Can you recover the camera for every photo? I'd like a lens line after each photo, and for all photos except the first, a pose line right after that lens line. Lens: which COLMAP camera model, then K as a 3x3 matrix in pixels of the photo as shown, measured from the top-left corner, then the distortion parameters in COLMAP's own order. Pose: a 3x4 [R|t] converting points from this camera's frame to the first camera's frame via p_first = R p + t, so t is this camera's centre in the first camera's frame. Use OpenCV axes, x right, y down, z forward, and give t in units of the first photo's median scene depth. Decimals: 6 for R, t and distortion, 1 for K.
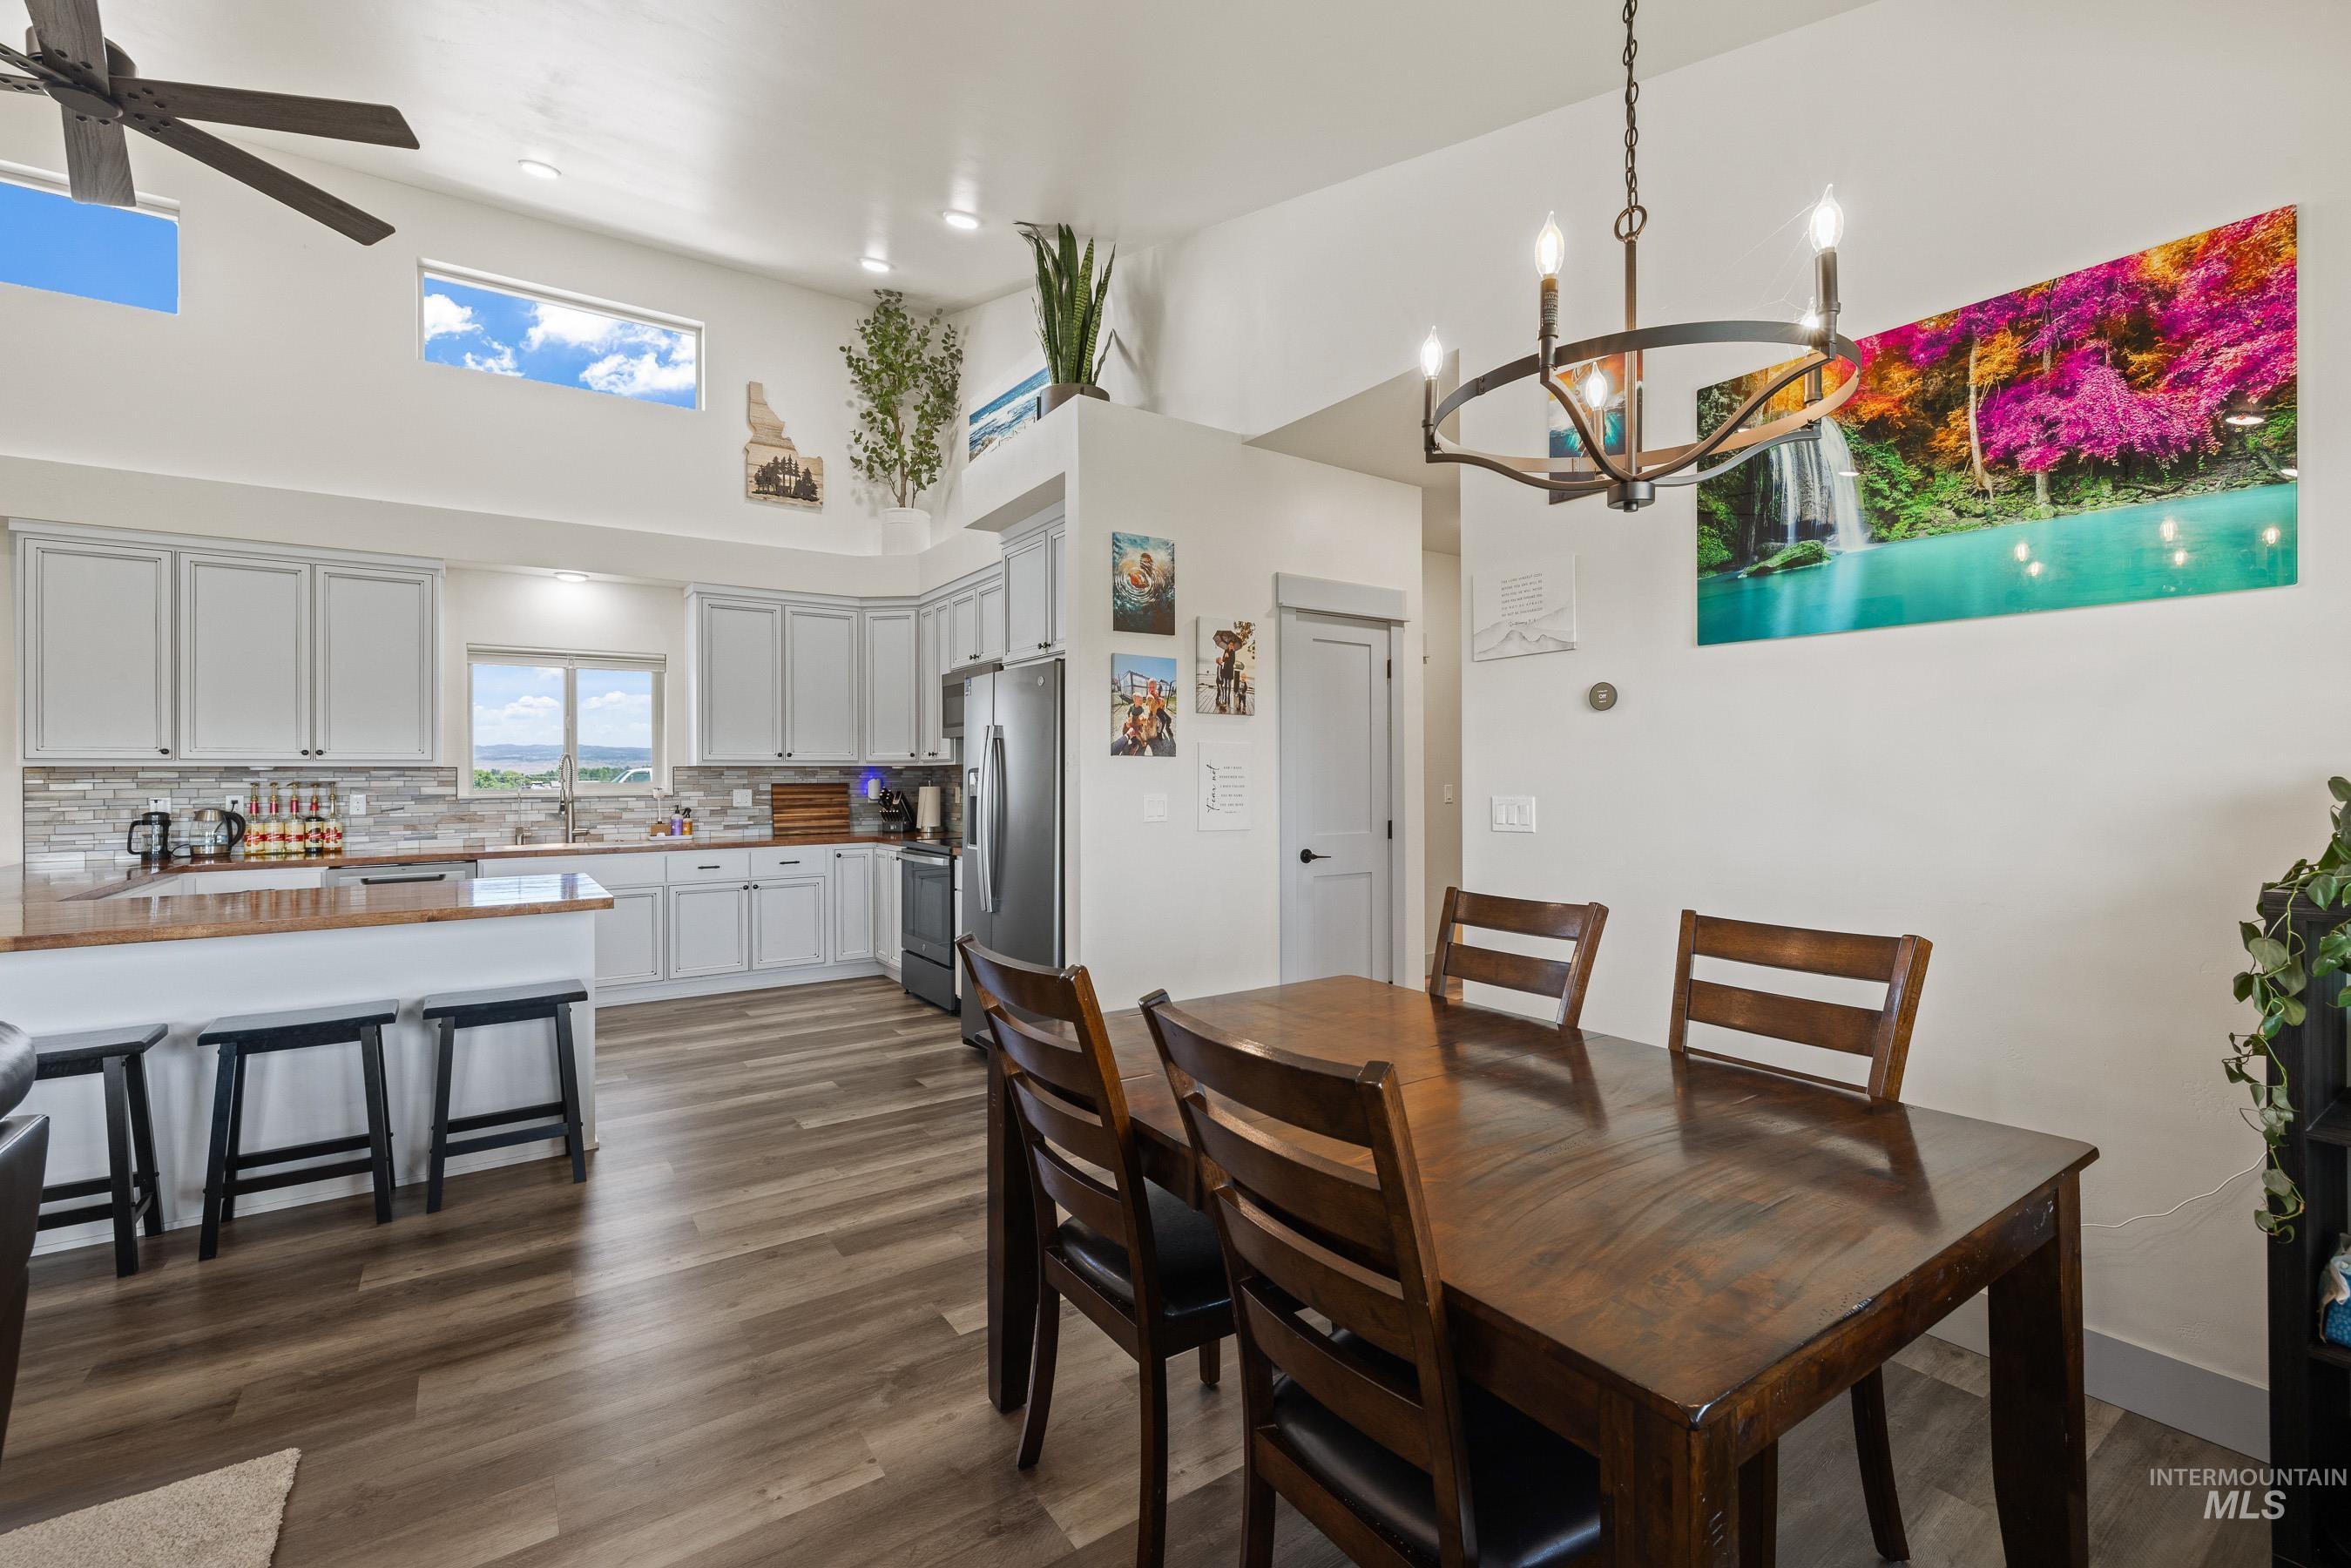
lens RADIAL K [[1003.6, 0, 1176.3], [0, 1003.6, 771.2], [0, 0, 1]] dist [0.001021, 0.000052]
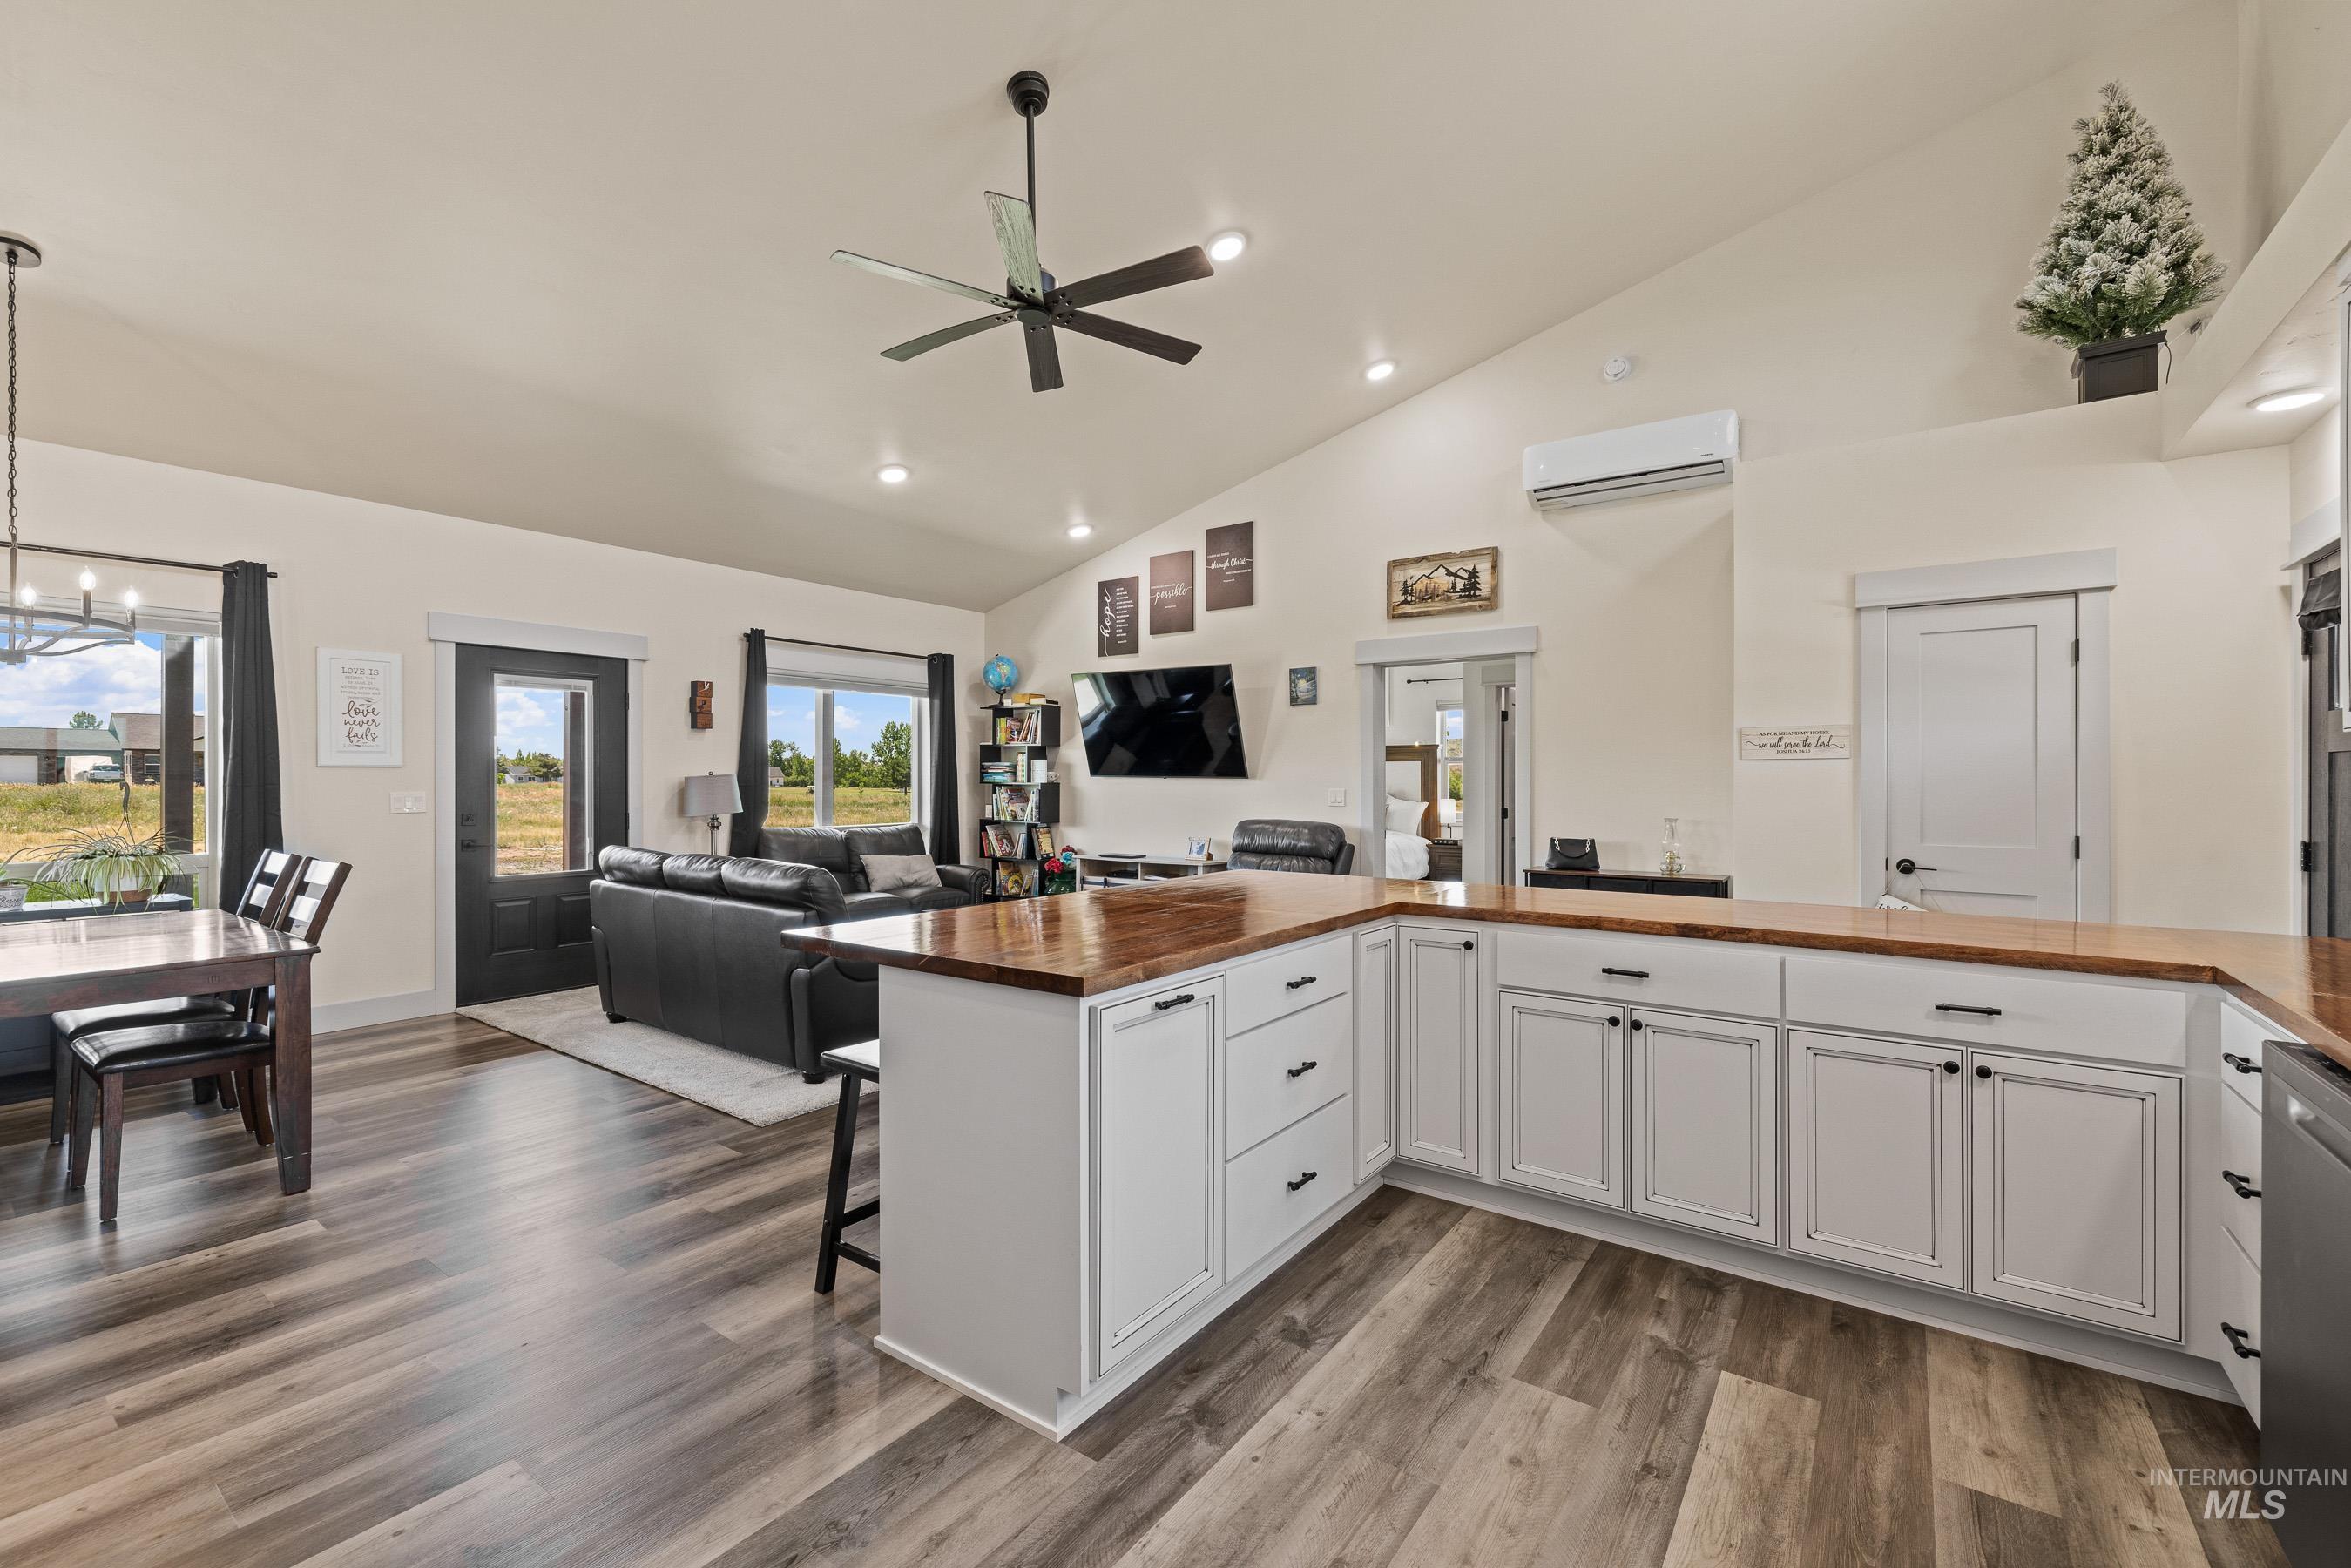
lens RADIAL K [[986.7, 0, 1174.2], [0, 986.7, 781.6], [0, 0, 1]] dist [0.000064, 0.000007]
pose [[-0.946748, 0.007824, -0.321880, -0.397796], [0.008109, 0.999967, 0.000453, 0.008223], [0.321873, -0.002182, -0.946780, 1.190319]]
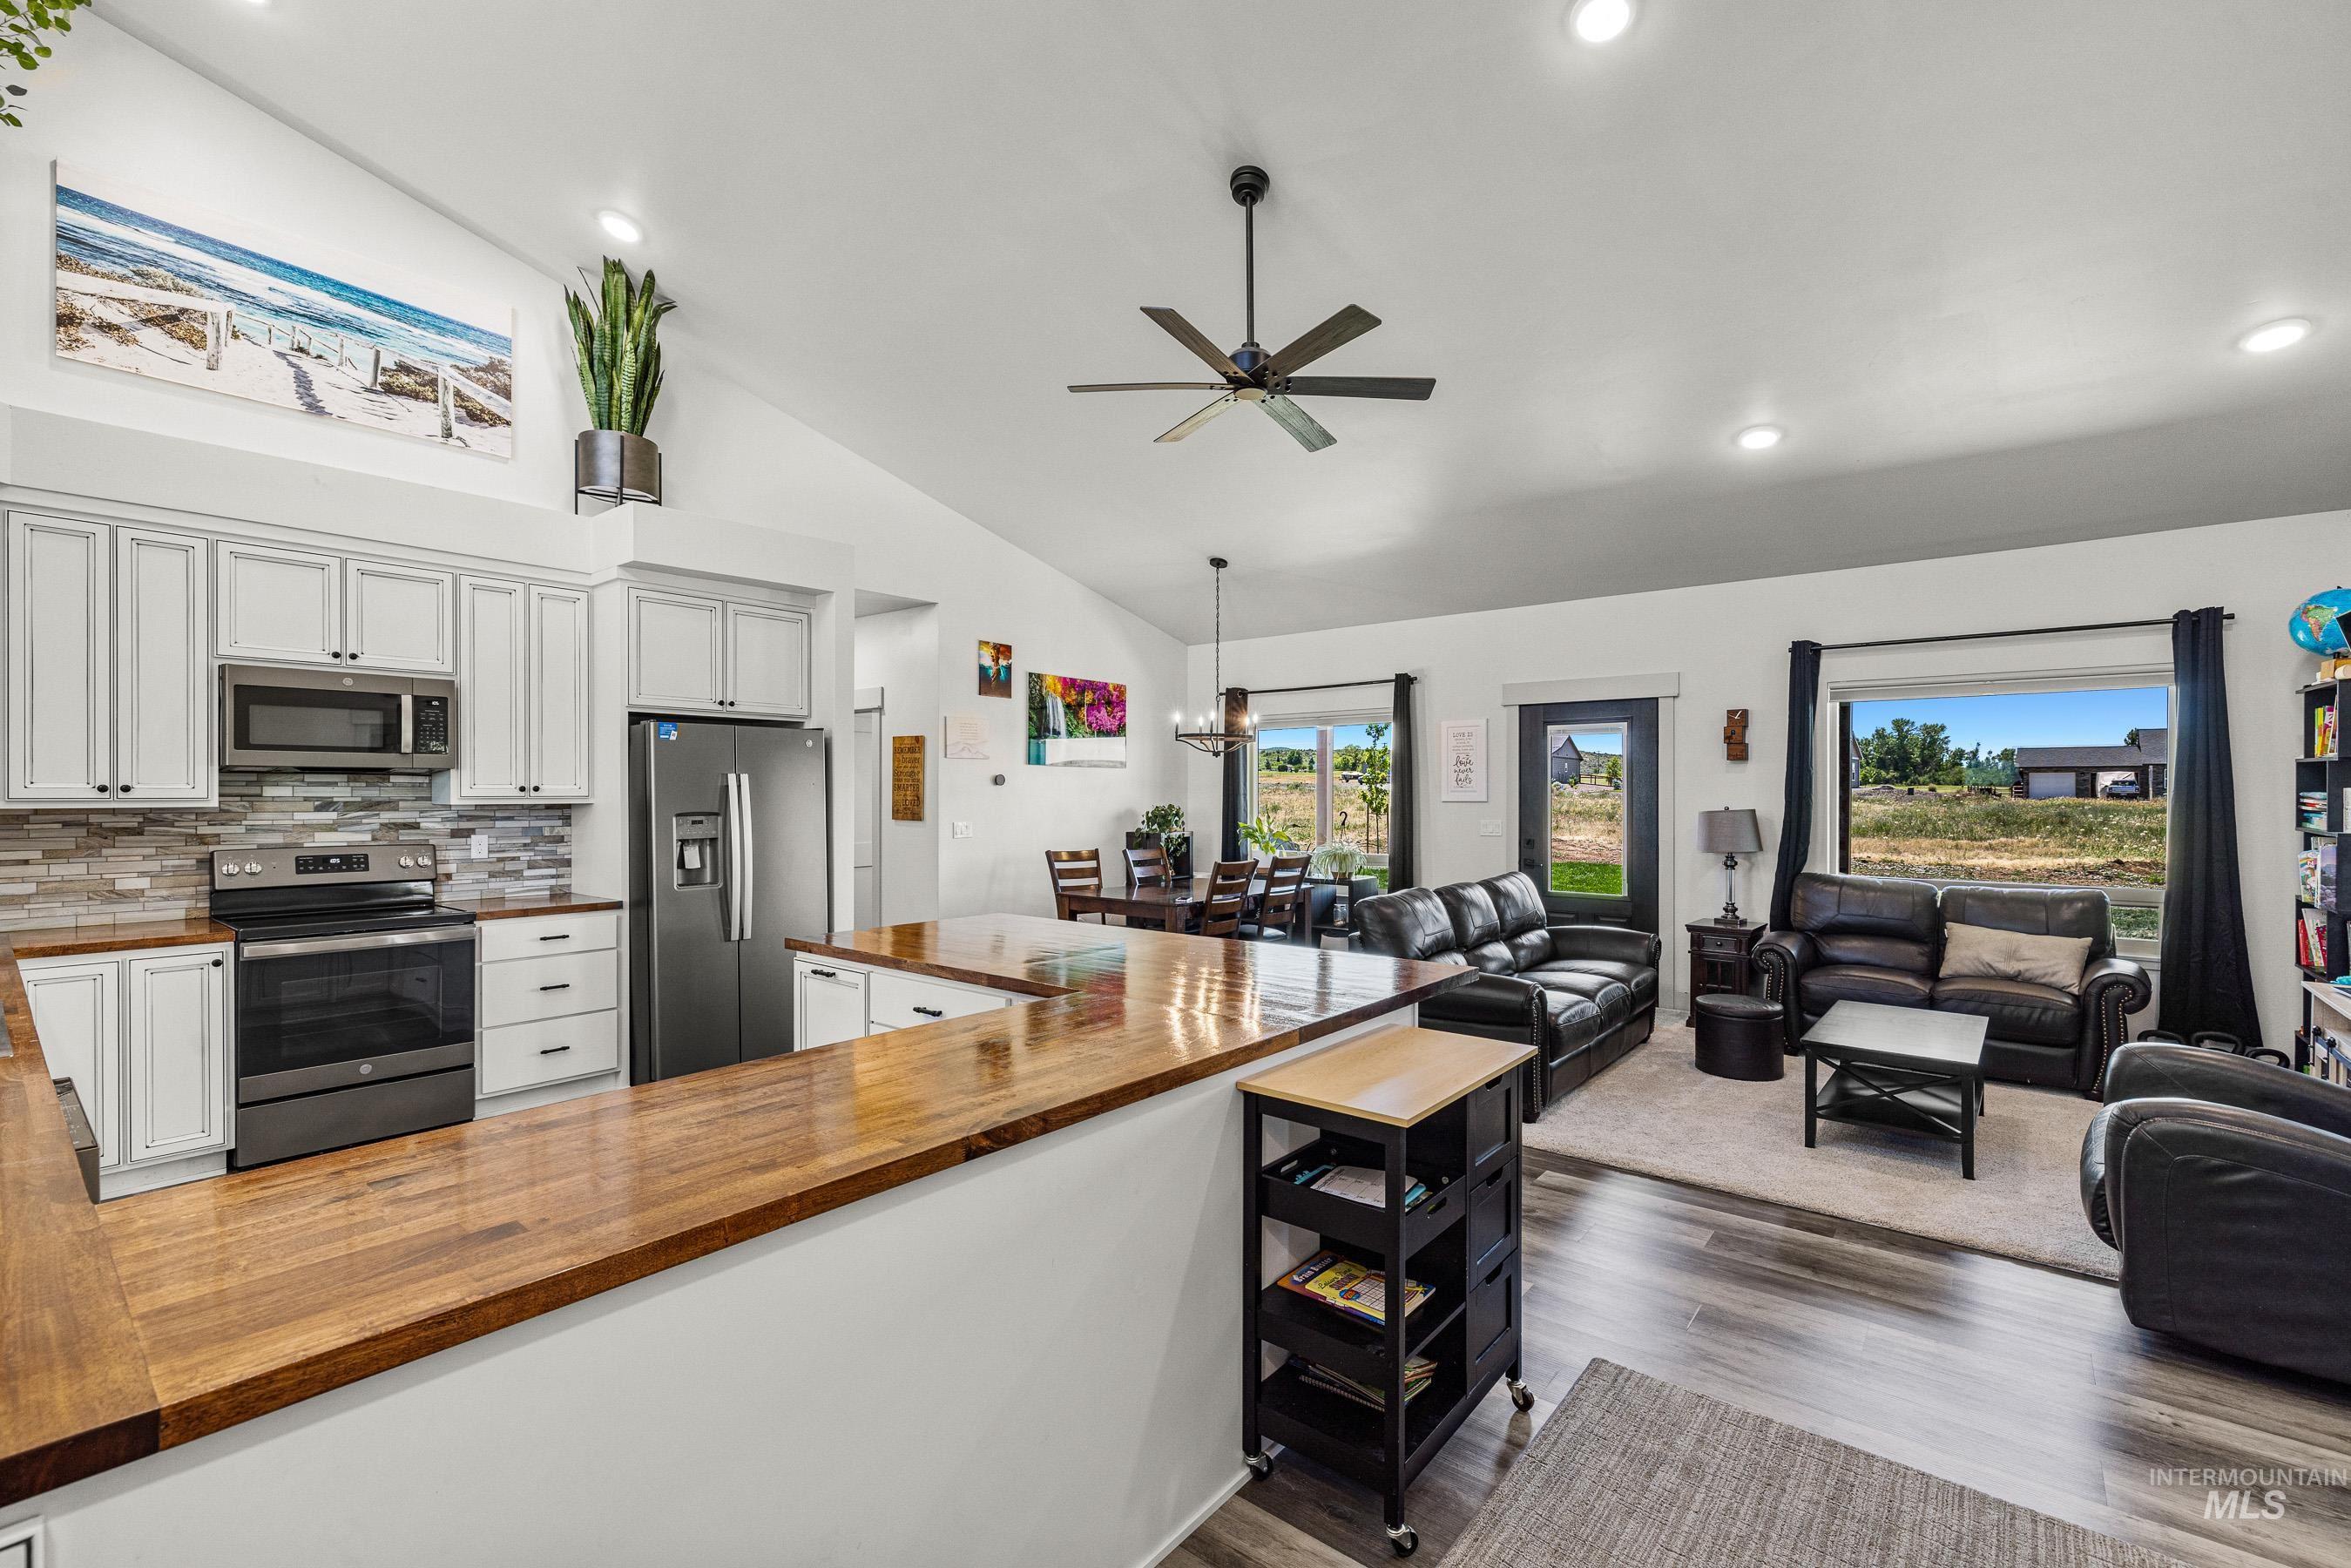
lens RADIAL K [[1005.5, 0, 1179.9], [0, 1005.5, 793.3], [0, 0, 1]] dist [0.002893, 0.000068]
pose [[-0.271514, 0.004664, 0.962423, -1.253702], [-0.002841, 0.999980, -0.005647, -0.017048], [-0.962430, -0.004268, -0.271495, 0.747911]]
